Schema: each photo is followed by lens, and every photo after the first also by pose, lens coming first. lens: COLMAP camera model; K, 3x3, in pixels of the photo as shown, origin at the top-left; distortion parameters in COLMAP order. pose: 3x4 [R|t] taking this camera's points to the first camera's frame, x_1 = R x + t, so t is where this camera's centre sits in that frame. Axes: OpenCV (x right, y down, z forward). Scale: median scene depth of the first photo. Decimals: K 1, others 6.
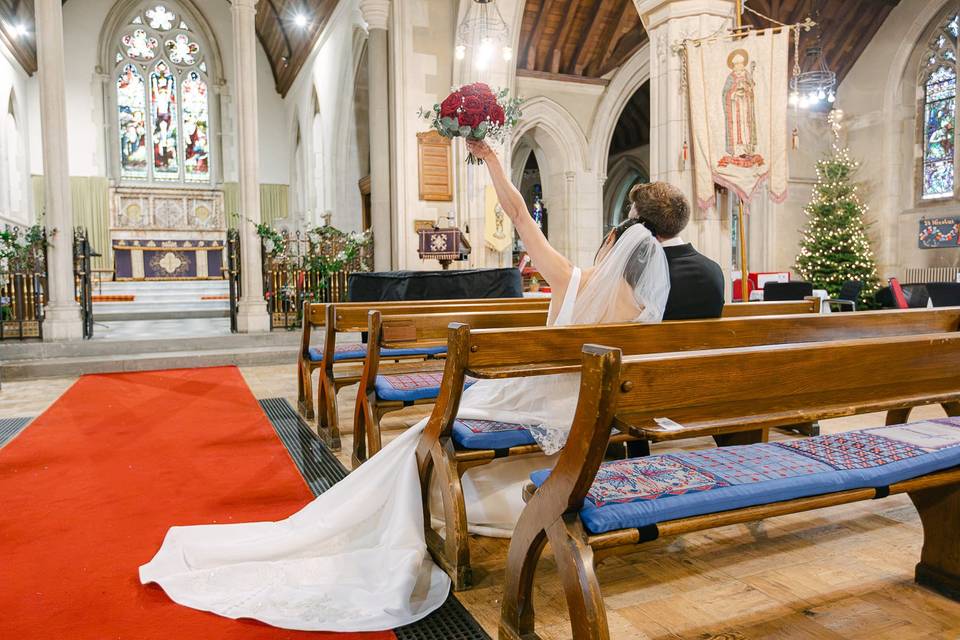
lens RADIAL K [[688.8, 0, 480.0], [0, 688.8, 320.0], [0, 0, 1]] dist [0.002765, -0.001179]
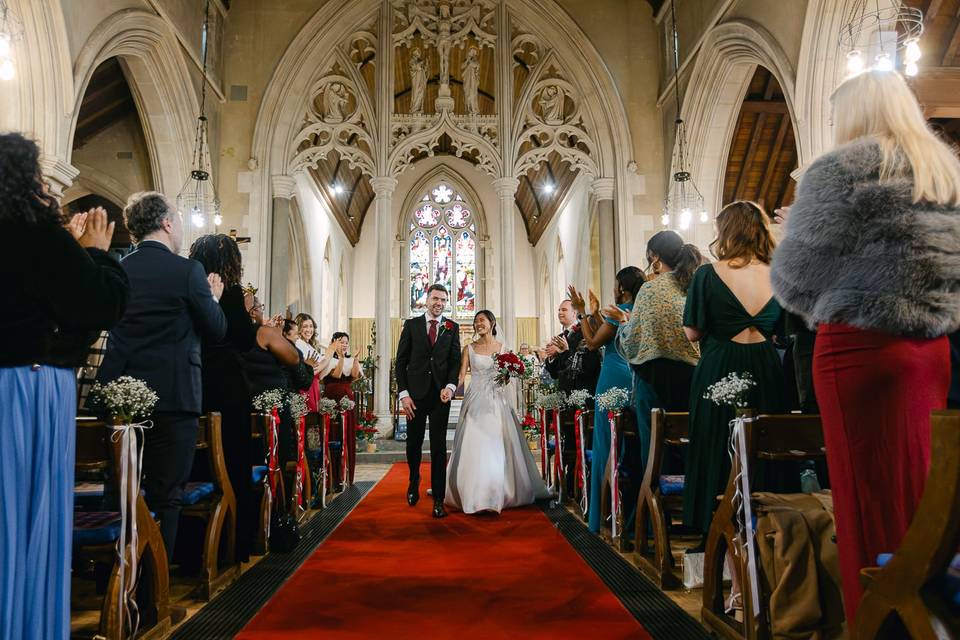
lens RADIAL K [[688.8, 0, 480.0], [0, 688.8, 320.0], [0, 0, 1]] dist [0.002765, -0.001179]
pose [[0.938111, -0.038986, -0.344134, 0.036456], [-0.022534, 0.984668, -0.172979, 0.013885], [0.345602, 0.170028, 0.922849, -0.126268]]
